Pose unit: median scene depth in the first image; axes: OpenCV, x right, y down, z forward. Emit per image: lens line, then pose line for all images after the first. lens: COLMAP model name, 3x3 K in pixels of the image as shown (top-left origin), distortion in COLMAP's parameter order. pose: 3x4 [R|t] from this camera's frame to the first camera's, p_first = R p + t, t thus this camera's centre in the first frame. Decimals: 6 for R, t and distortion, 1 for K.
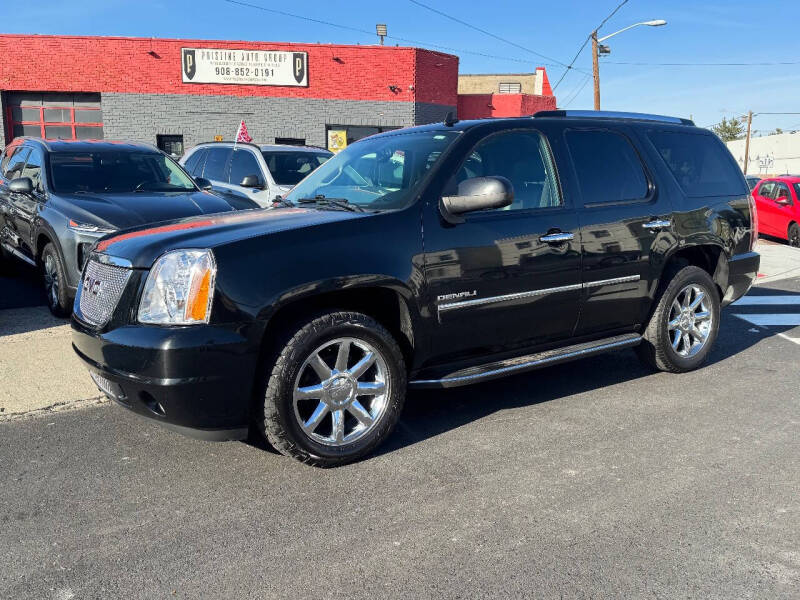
lens RADIAL K [[694.2, 0, 403.8], [0, 694.2, 304.3], [0, 0, 1]] dist [0.093951, -0.142354]
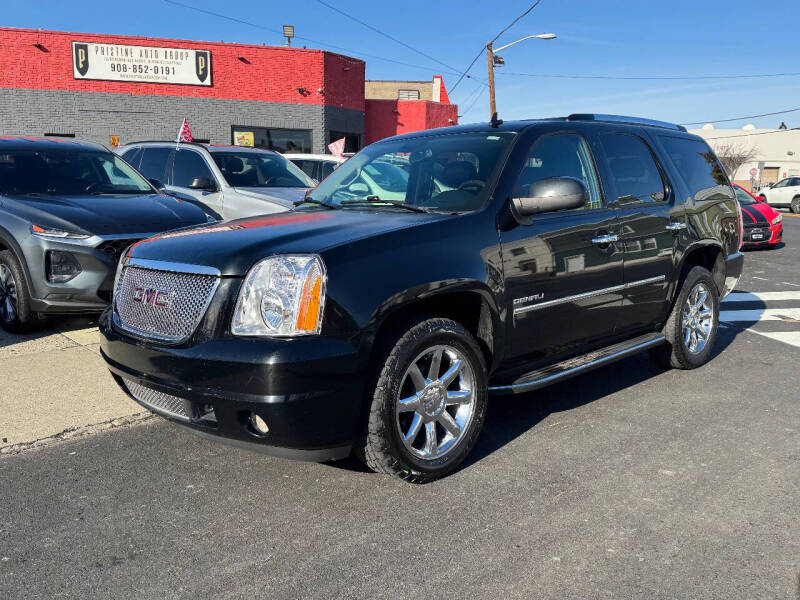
lens RADIAL K [[694.2, 0, 402.9], [0, 694.2, 300.4], [0, 0, 1]] dist [0.093951, -0.142354]
pose [[0.986327, -0.021654, 0.163374, -0.204663], [0.023649, 0.999668, -0.010274, -0.003397], [-0.163097, 0.013997, 0.986511, 0.047014]]
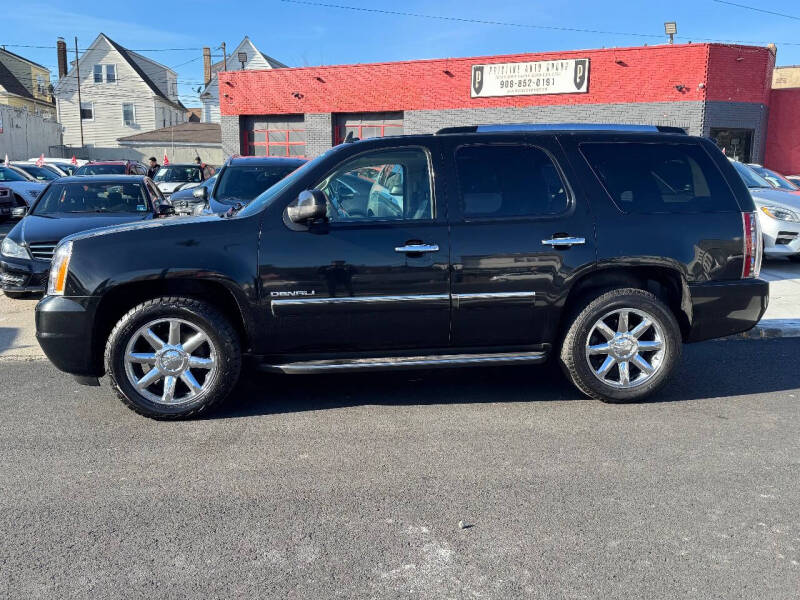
lens RADIAL K [[694.2, 0, 407.8], [0, 694.2, 294.9], [0, 0, 1]] dist [0.093951, -0.142354]
pose [[0.878172, 0.078451, -0.471869, 0.618770], [-0.087753, 0.996140, 0.002301, -0.023502], [0.470228, 0.039387, 0.881666, 0.063913]]
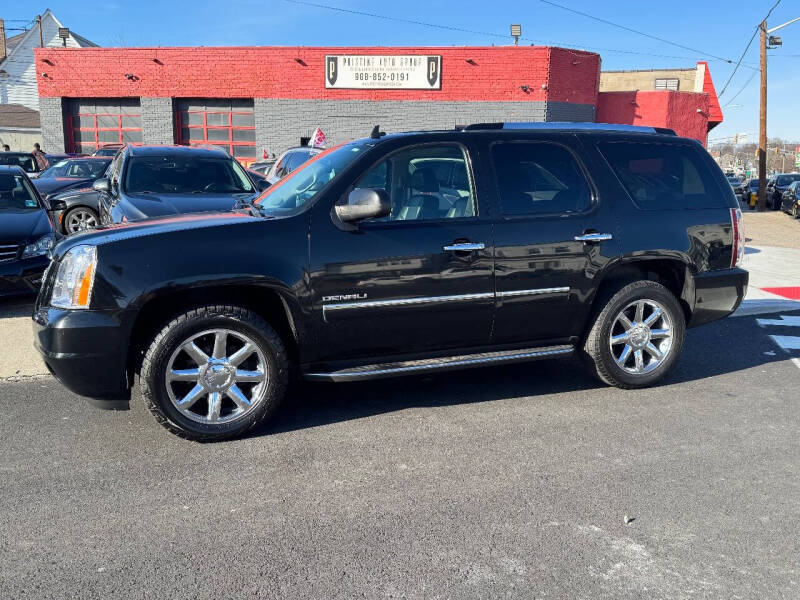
lens RADIAL K [[694.2, 0, 405.6], [0, 694.2, 305.1], [0, 0, 1]] dist [0.093951, -0.142354]
pose [[0.970872, 0.053604, -0.233527, 0.333568], [-0.052846, 0.998557, 0.009504, -0.012371], [0.233699, 0.003114, 0.972304, -0.023262]]
